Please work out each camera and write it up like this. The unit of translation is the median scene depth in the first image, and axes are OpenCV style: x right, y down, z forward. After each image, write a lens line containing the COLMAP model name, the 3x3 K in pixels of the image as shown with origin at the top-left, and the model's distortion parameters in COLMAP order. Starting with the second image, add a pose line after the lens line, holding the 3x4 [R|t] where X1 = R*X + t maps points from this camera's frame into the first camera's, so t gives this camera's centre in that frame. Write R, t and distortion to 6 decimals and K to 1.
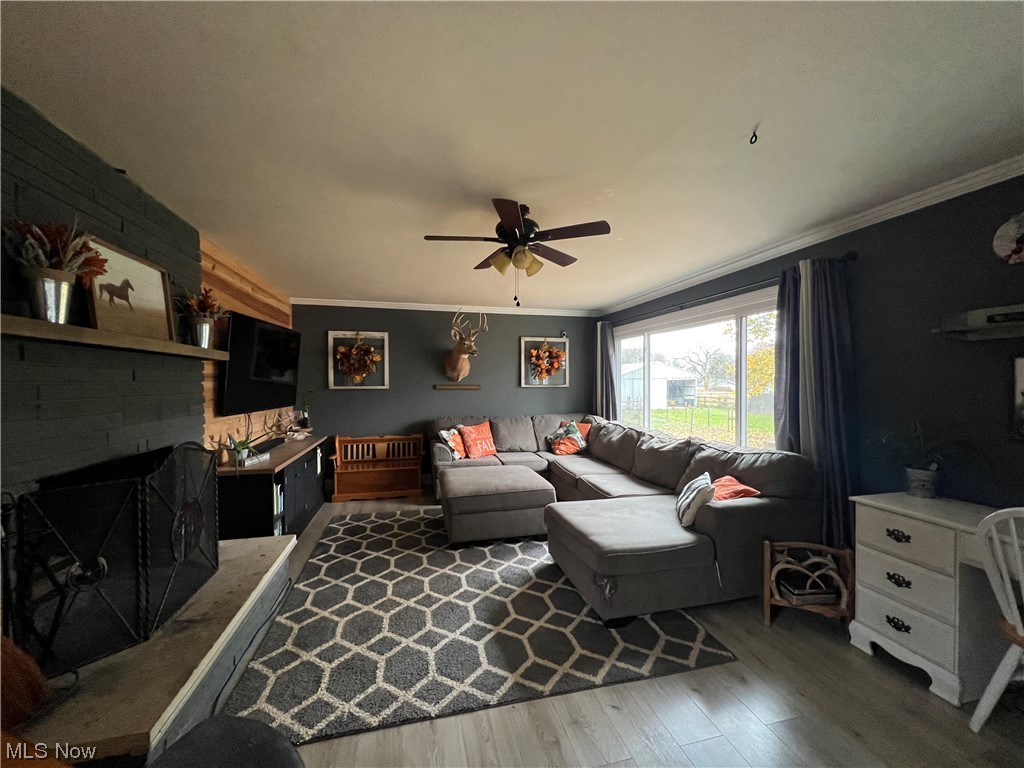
lens RADIAL K [[409.2, 0, 512.0], [0, 409.2, 384.0], [0, 0, 1]] dist [0.000731, 0.000023]
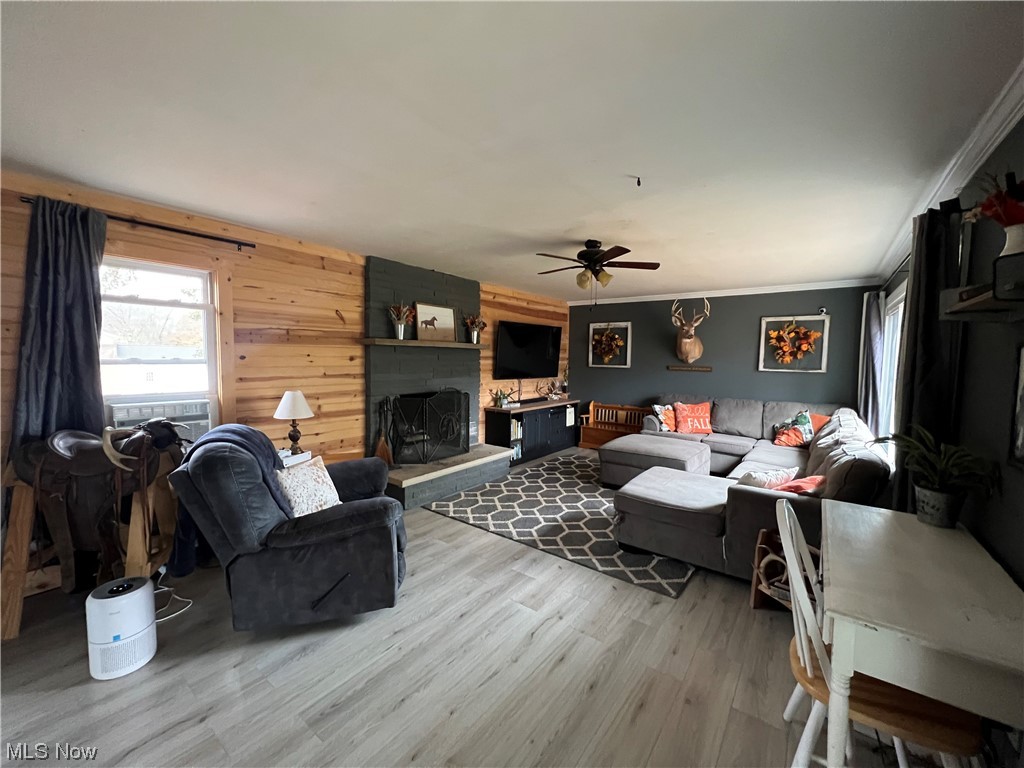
lens RADIAL K [[409.2, 0, 512.0], [0, 409.2, 384.0], [0, 0, 1]] dist [0.000731, 0.000023]
pose [[0.622753, 0.062571, -0.779913, 0.807497], [-0.021585, 0.997792, 0.062815, -0.018047], [0.782121, -0.022284, 0.622728, -0.083418]]
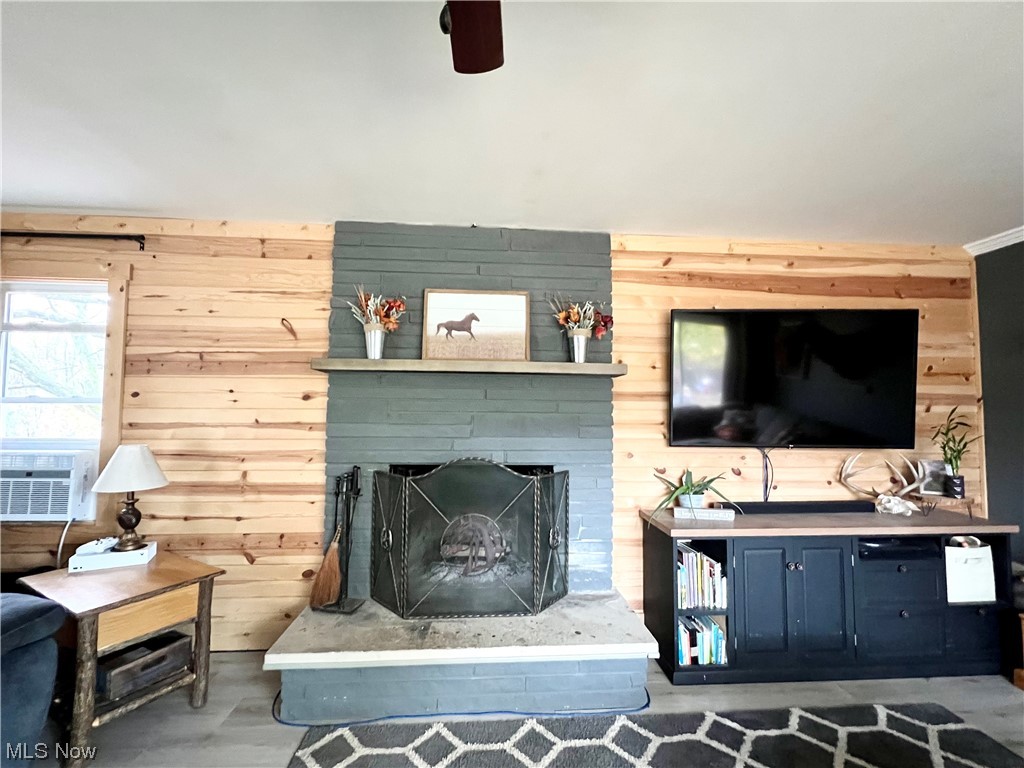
lens RADIAL K [[450.5, 0, 512.0], [0, 450.5, 384.0], [0, 0, 1]] dist [0.000158, 0.000195]
pose [[-0.173318, -0.054777, -0.983341, 0.212196], [-0.014181, 0.998487, -0.053121, 0.011466], [0.984764, 0.004738, -0.173832, 0.904787]]
